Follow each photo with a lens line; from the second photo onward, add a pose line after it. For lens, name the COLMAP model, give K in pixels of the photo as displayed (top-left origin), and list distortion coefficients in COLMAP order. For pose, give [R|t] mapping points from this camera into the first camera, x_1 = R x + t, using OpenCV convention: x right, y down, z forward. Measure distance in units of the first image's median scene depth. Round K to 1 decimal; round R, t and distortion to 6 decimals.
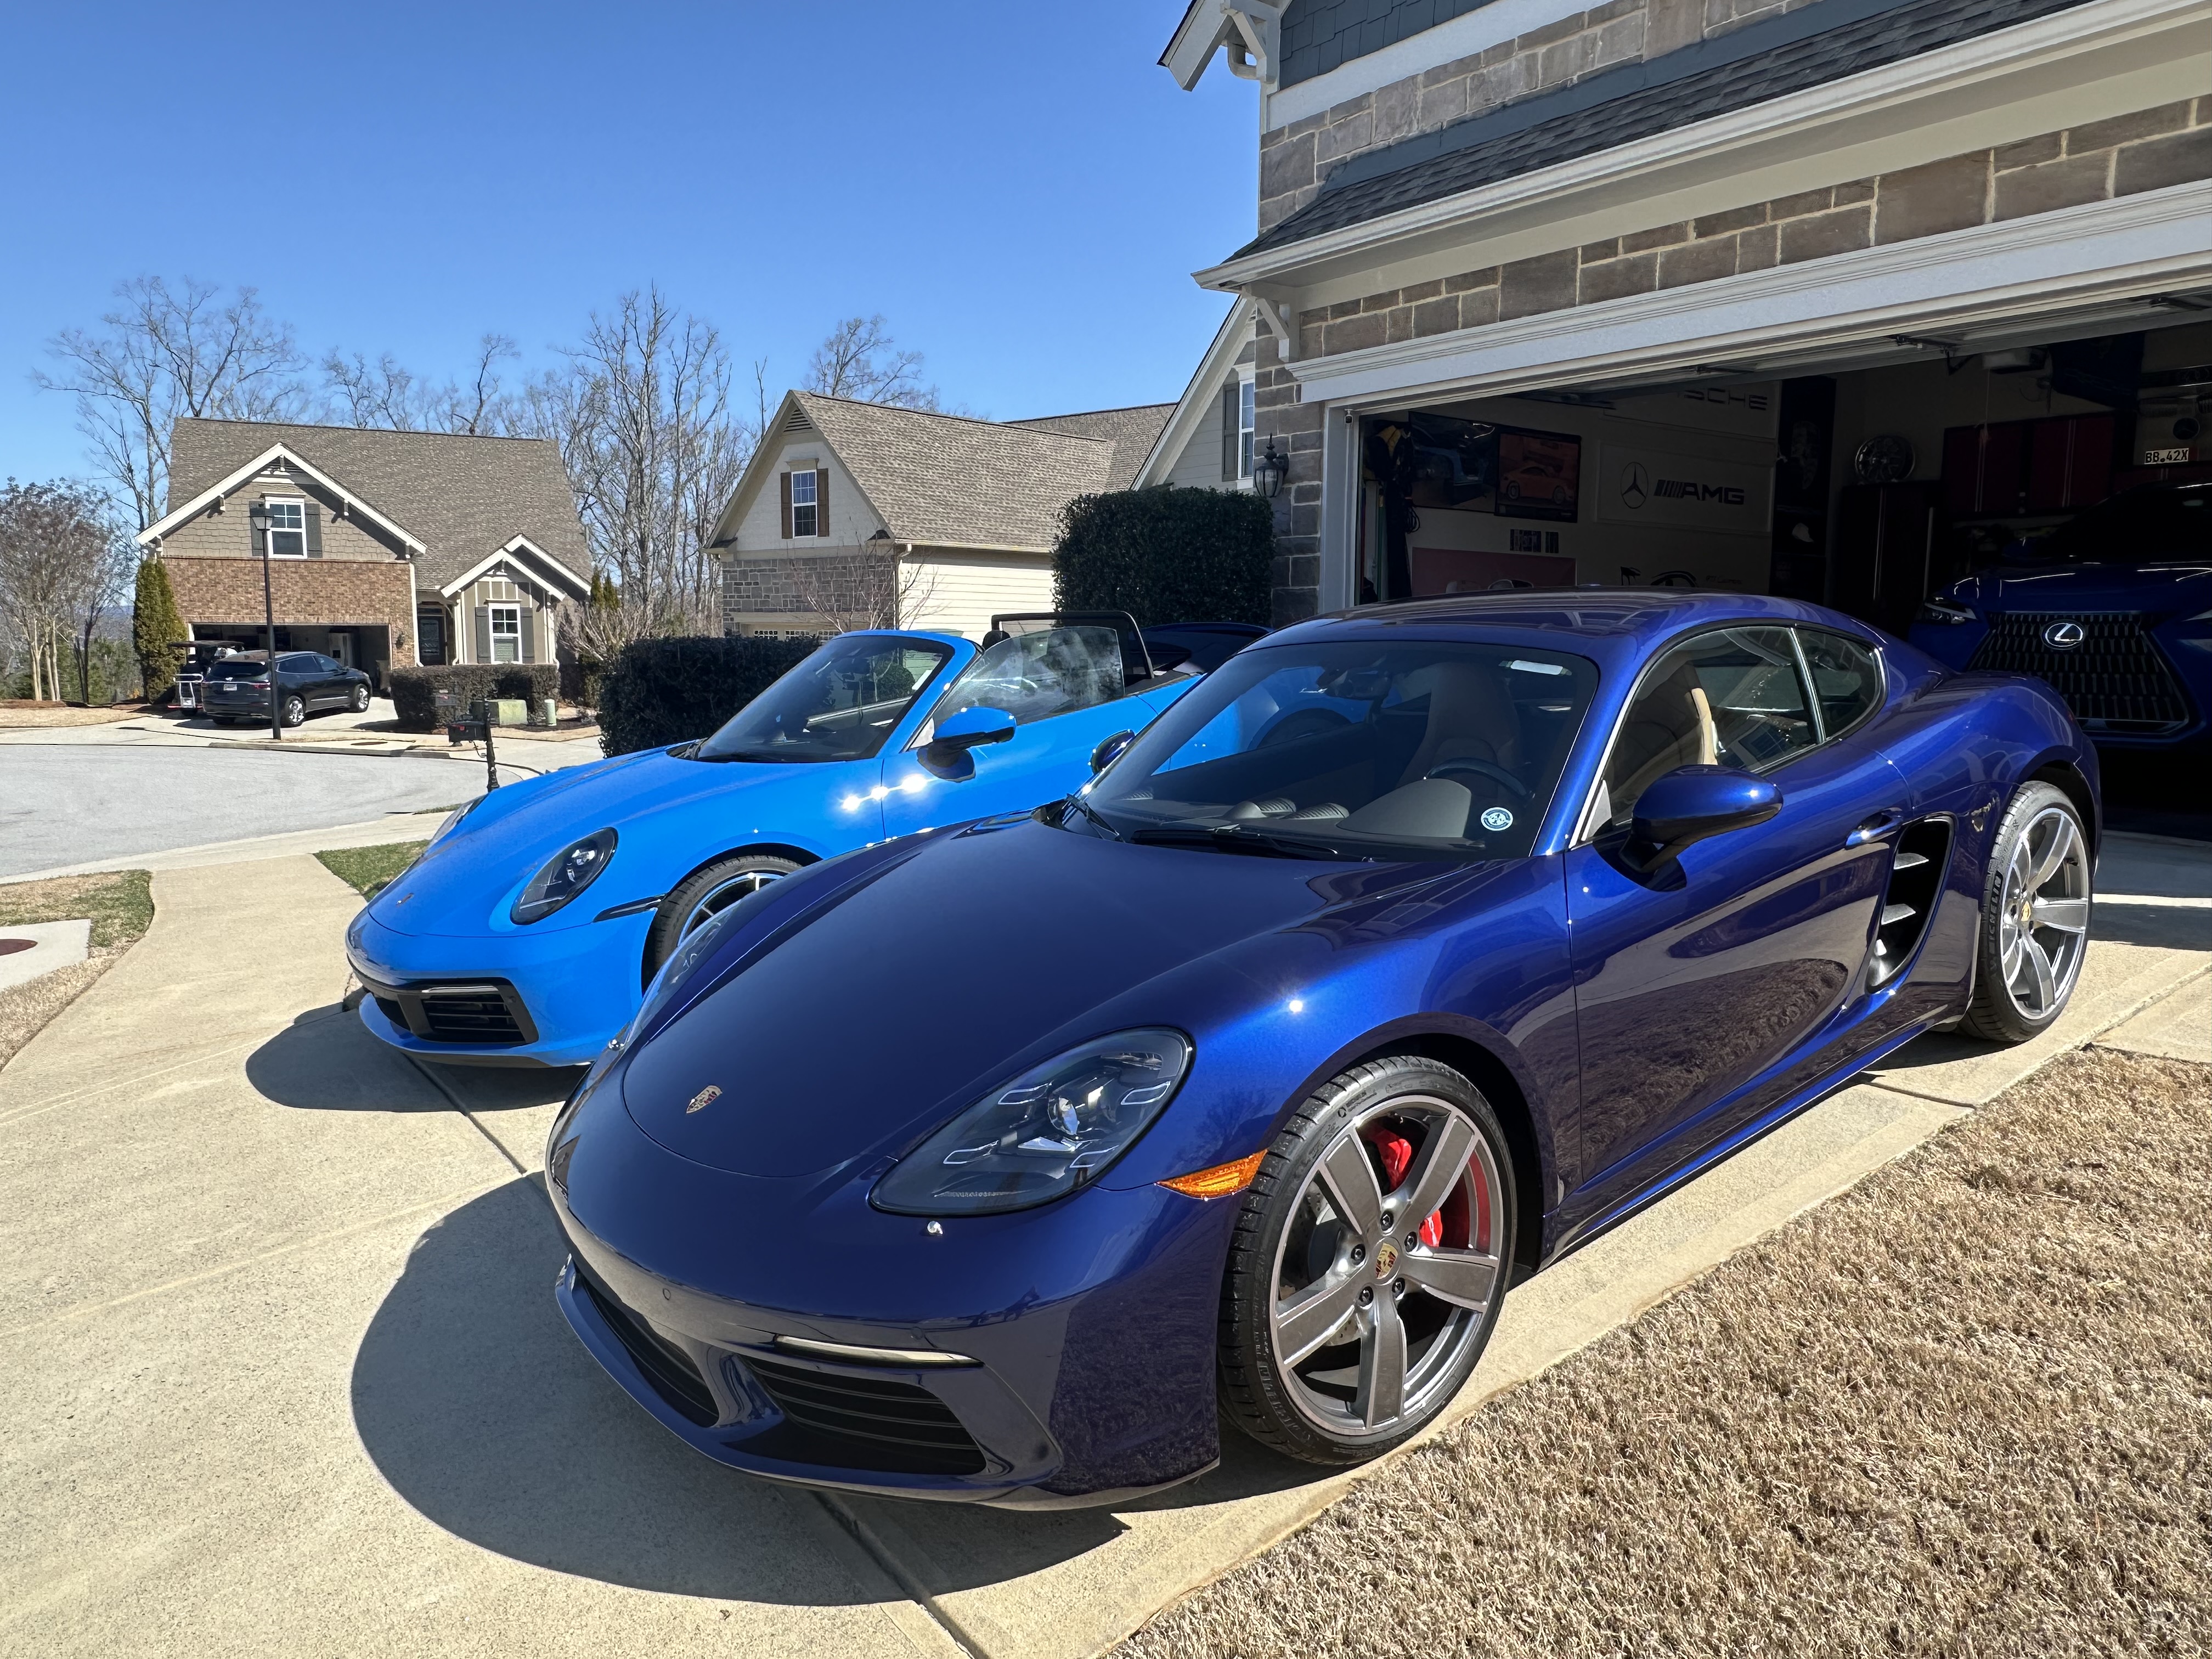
lens RADIAL K [[1482.9, 0, 1078.9], [0, 1482.9, 825.7], [0, 0, 1]] dist [-0.030778, 0.016544]
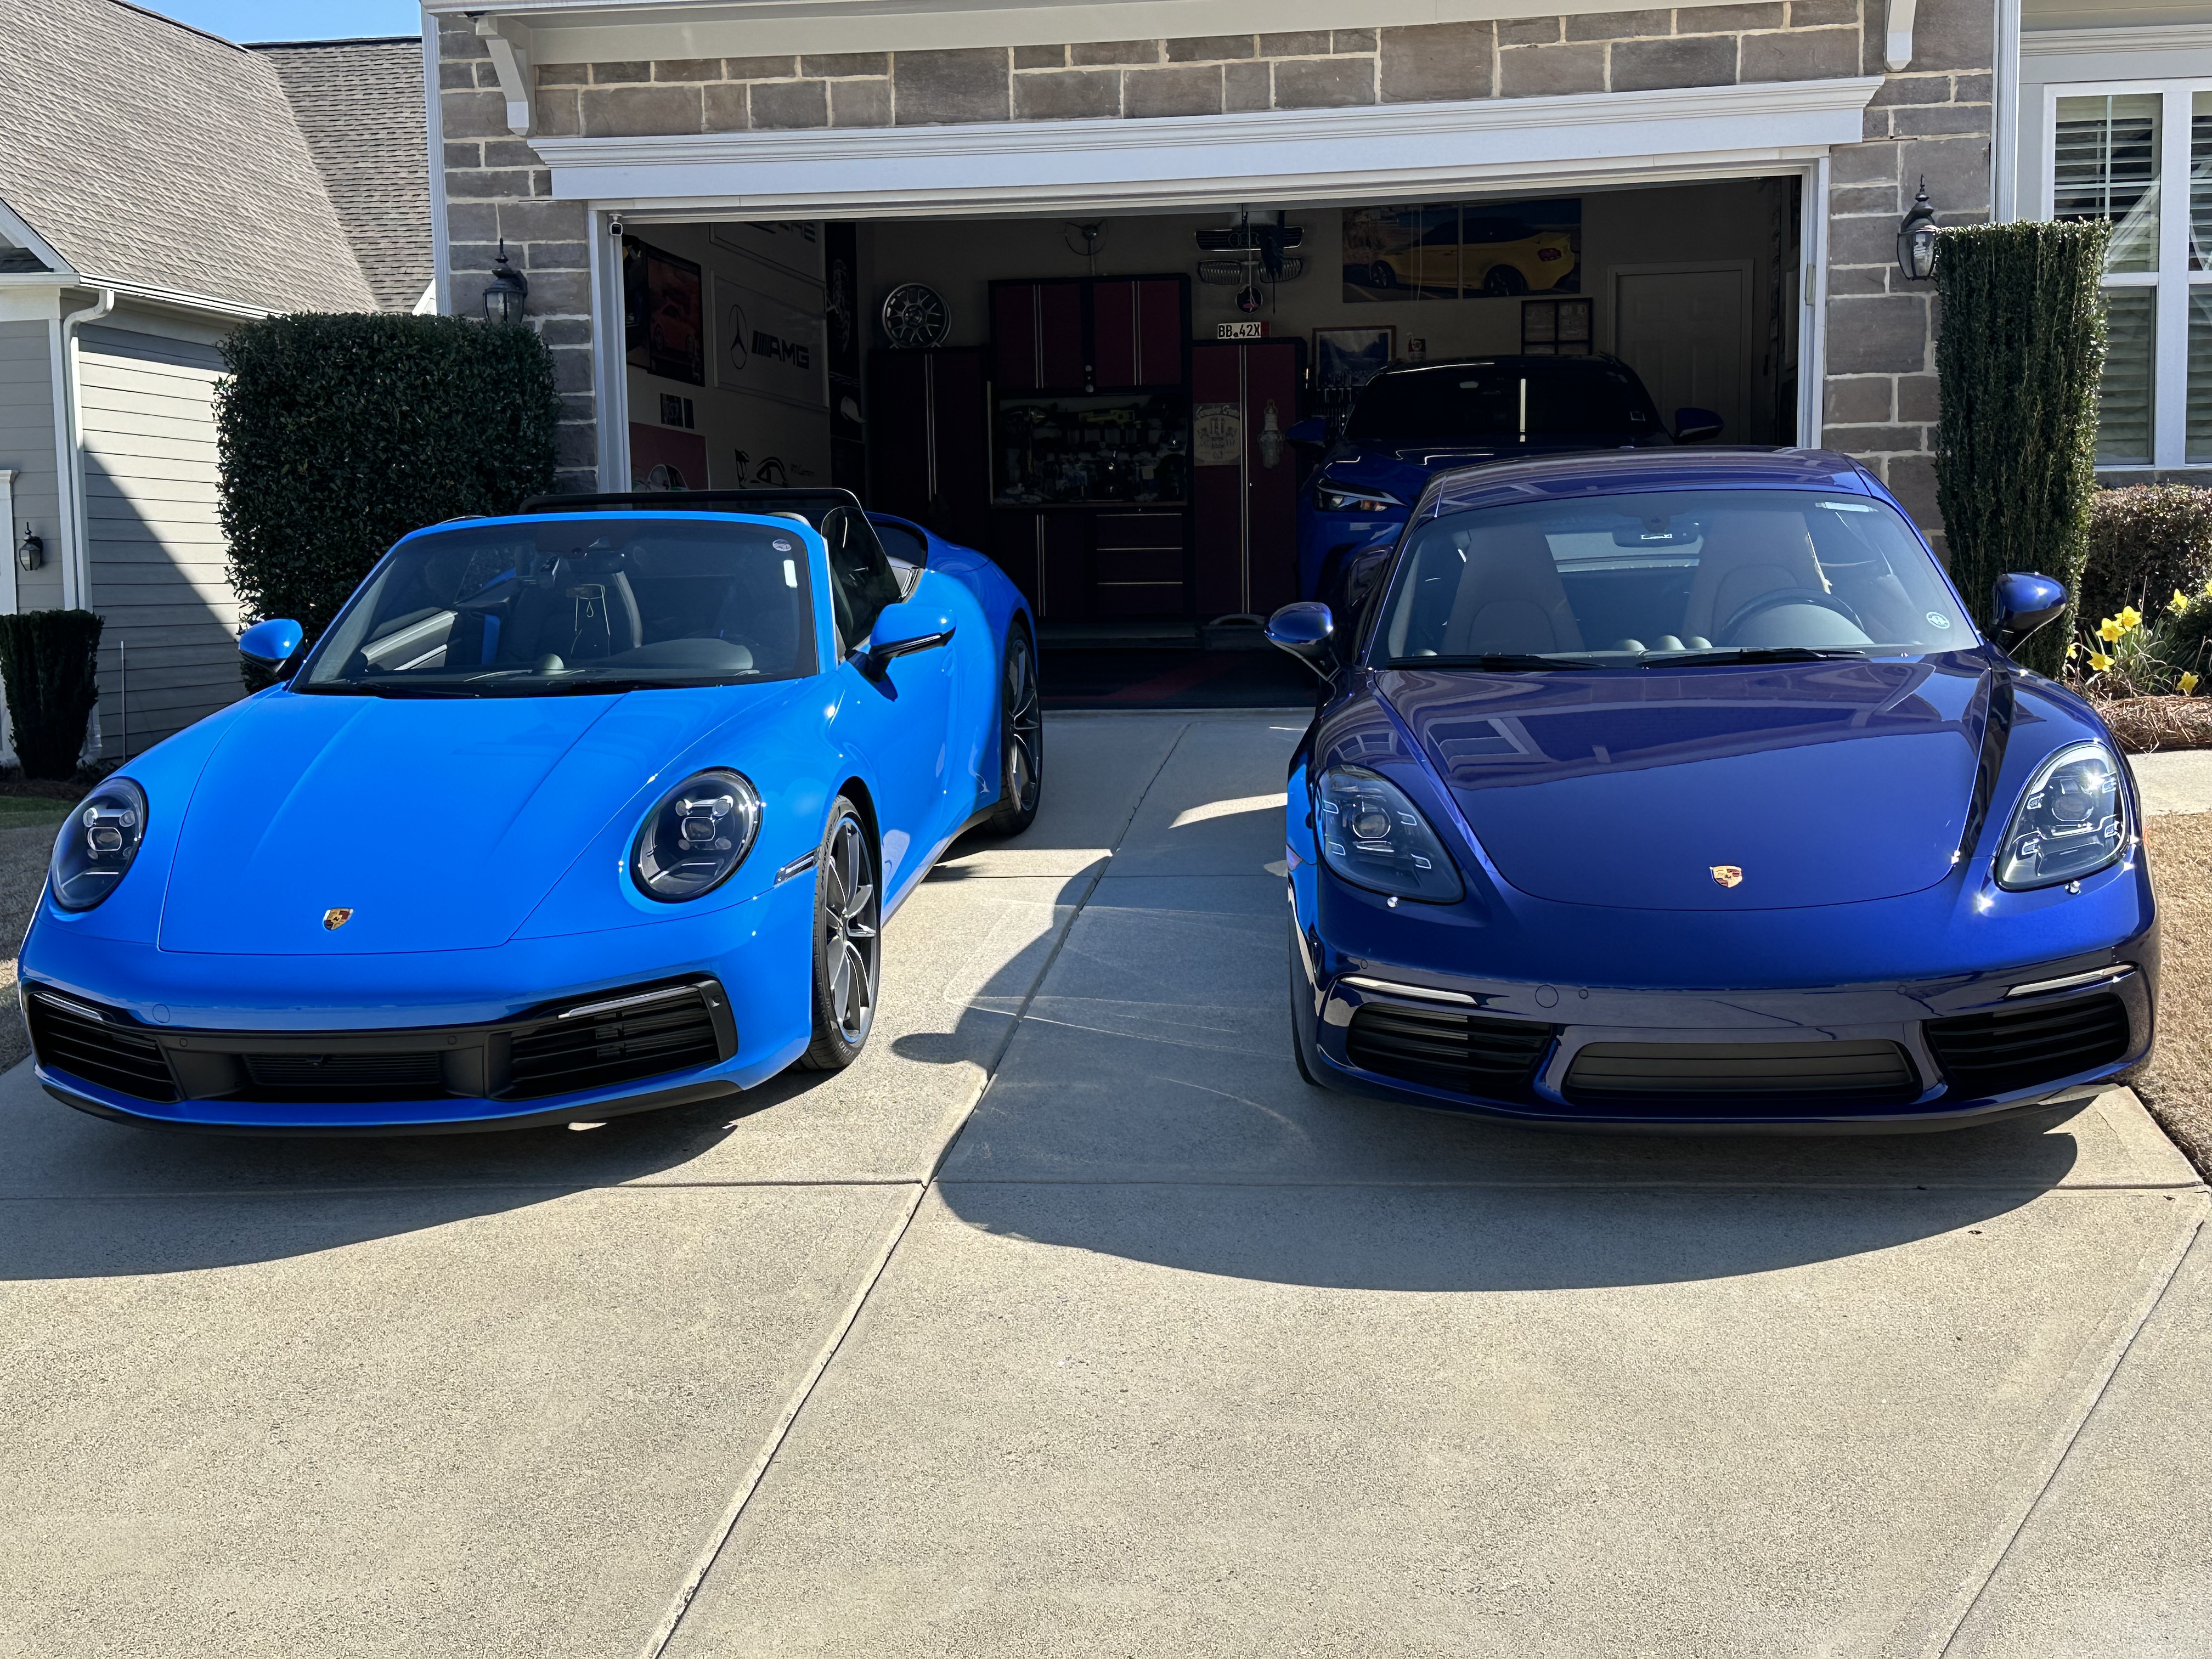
lens RADIAL K [[2717.2, 0, 1129.9], [0, 2717.2, 835.2], [0, 0, 1]] dist [0.233967, -0.334455]
pose [[0.680049, -0.091808, 0.727396, -0.631278], [0.125469, 0.992066, 0.007911, 0.032038], [-0.722351, 0.085885, 0.686173, -0.055919]]
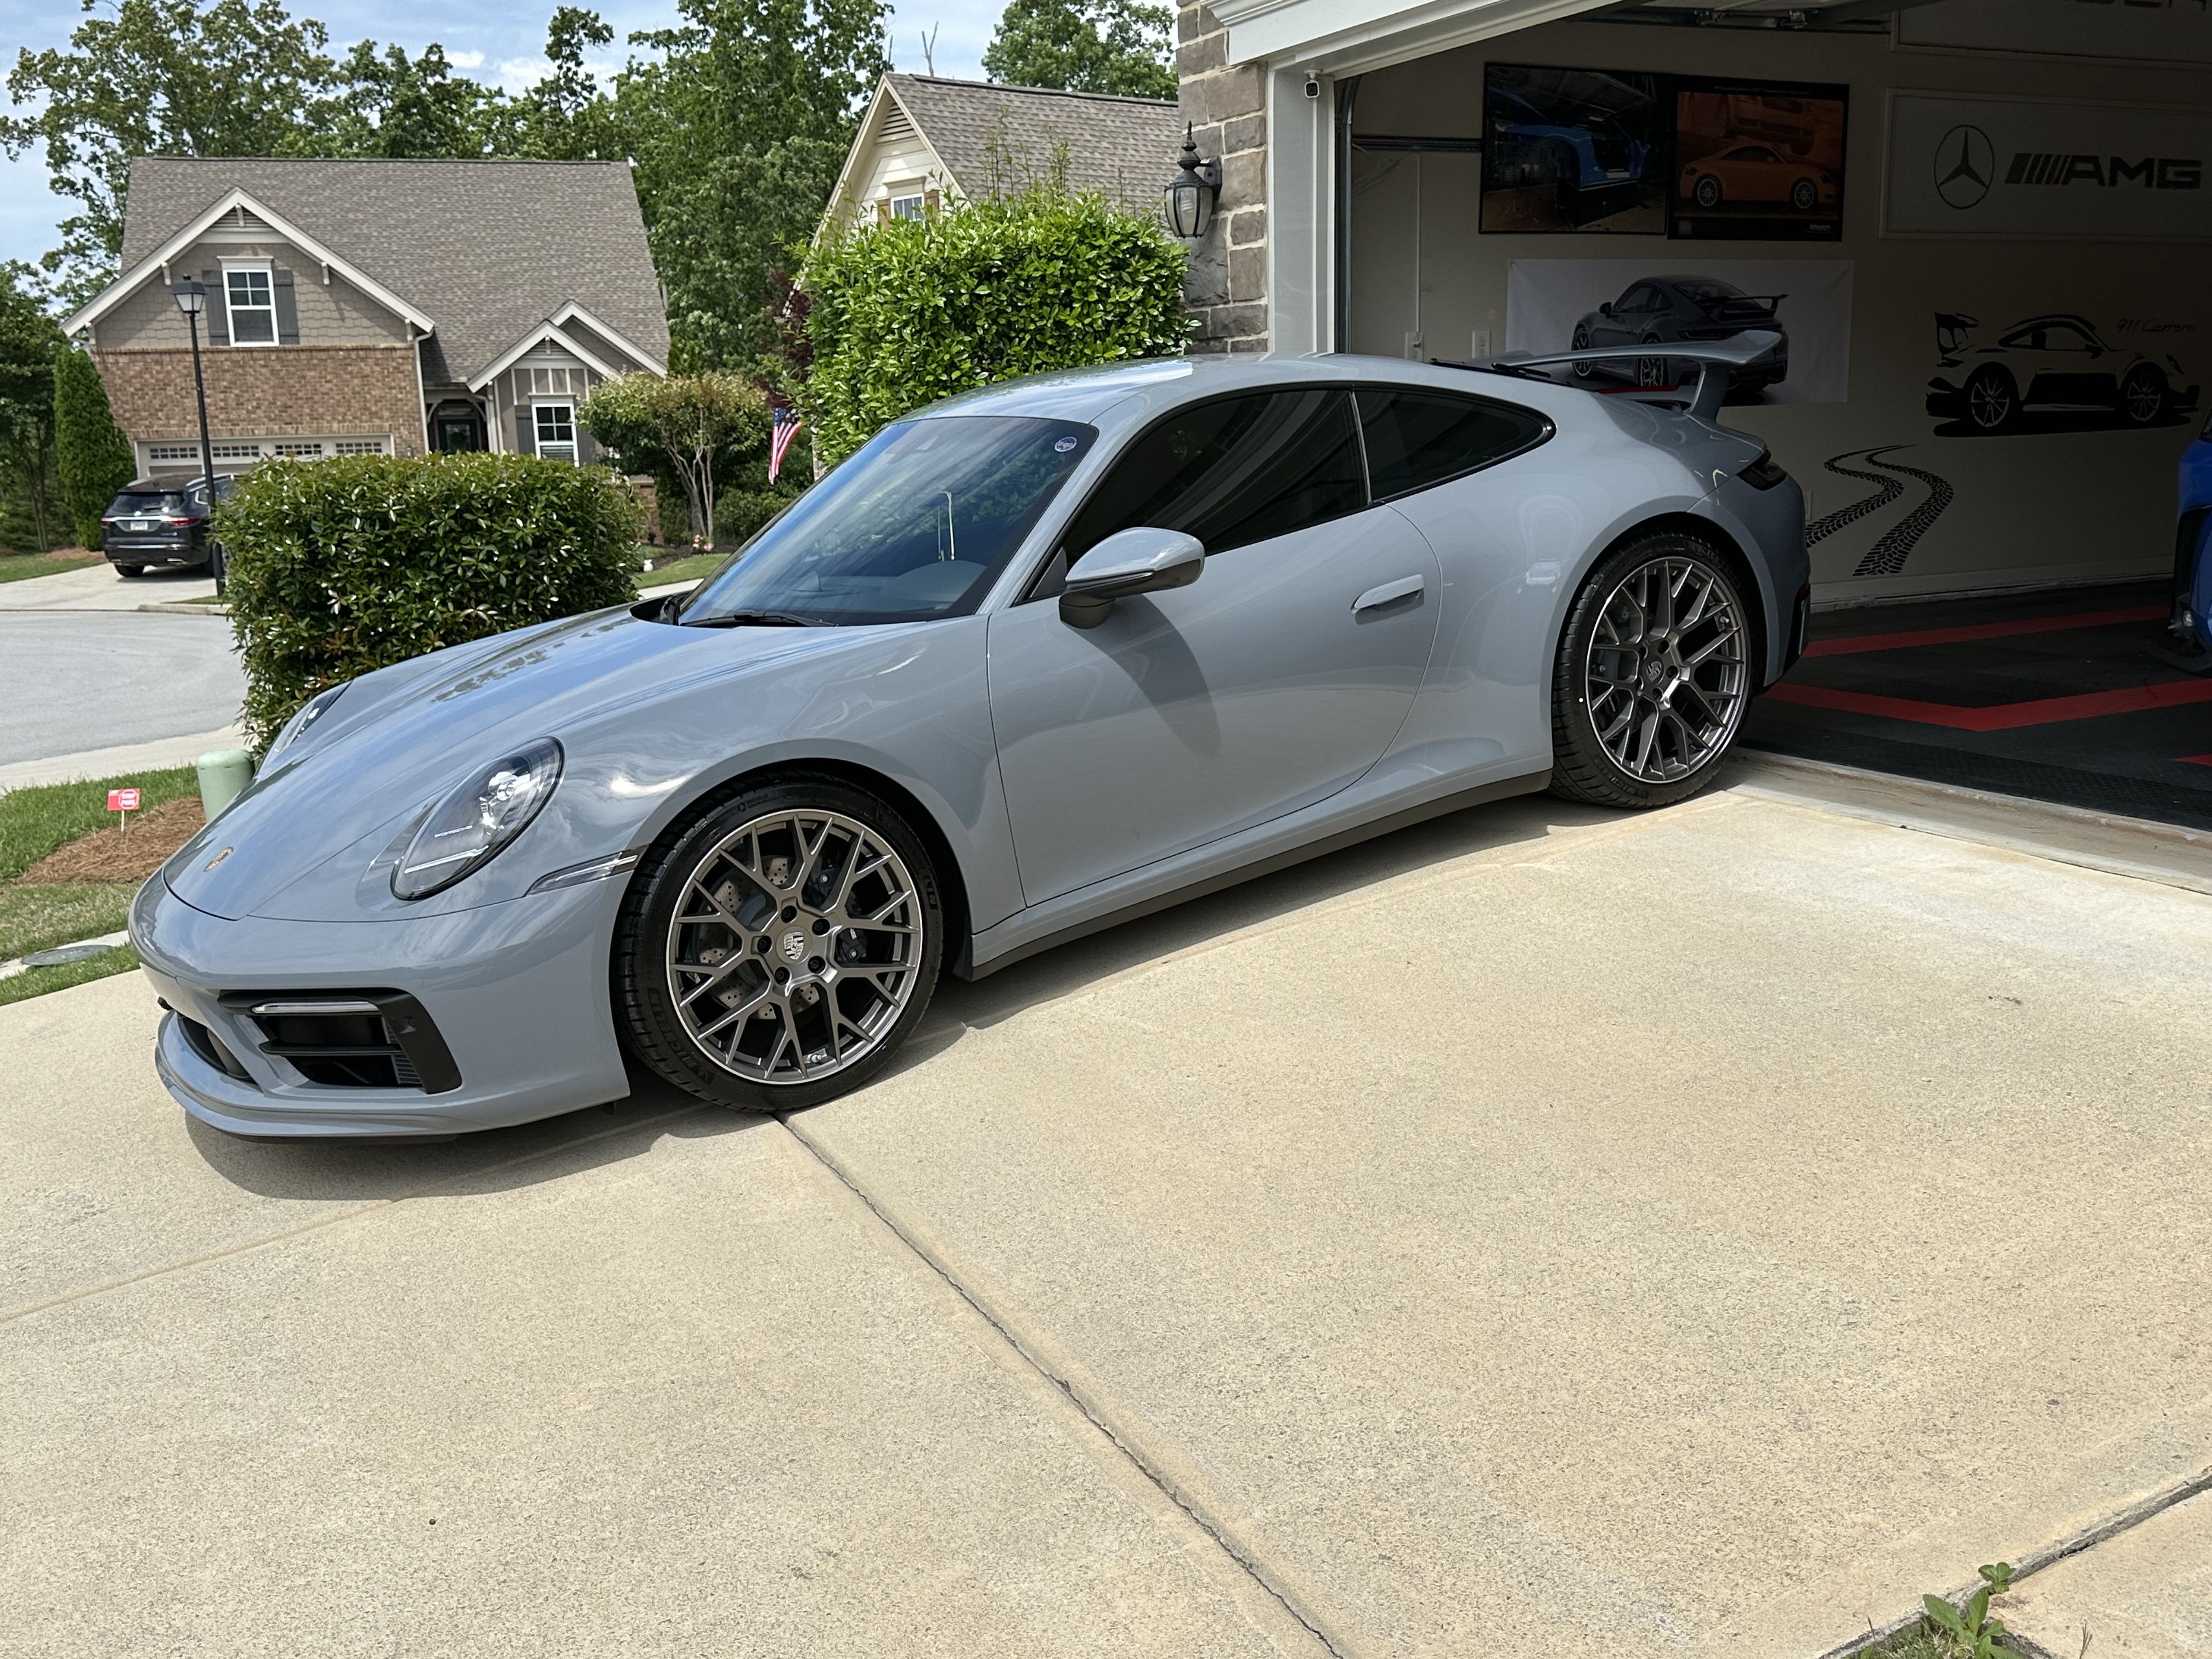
lens RADIAL K [[2058.6, 0, 1106.0], [0, 2058.6, 829.5], [0, 0, 1]] dist [0.051123, -0.086522]
pose [[0.986020, -0.001546, -0.166622, 0.234898], [0.013685, 0.997330, 0.071730, -0.049699], [0.166066, -0.073007, 0.983408, 0.184977]]
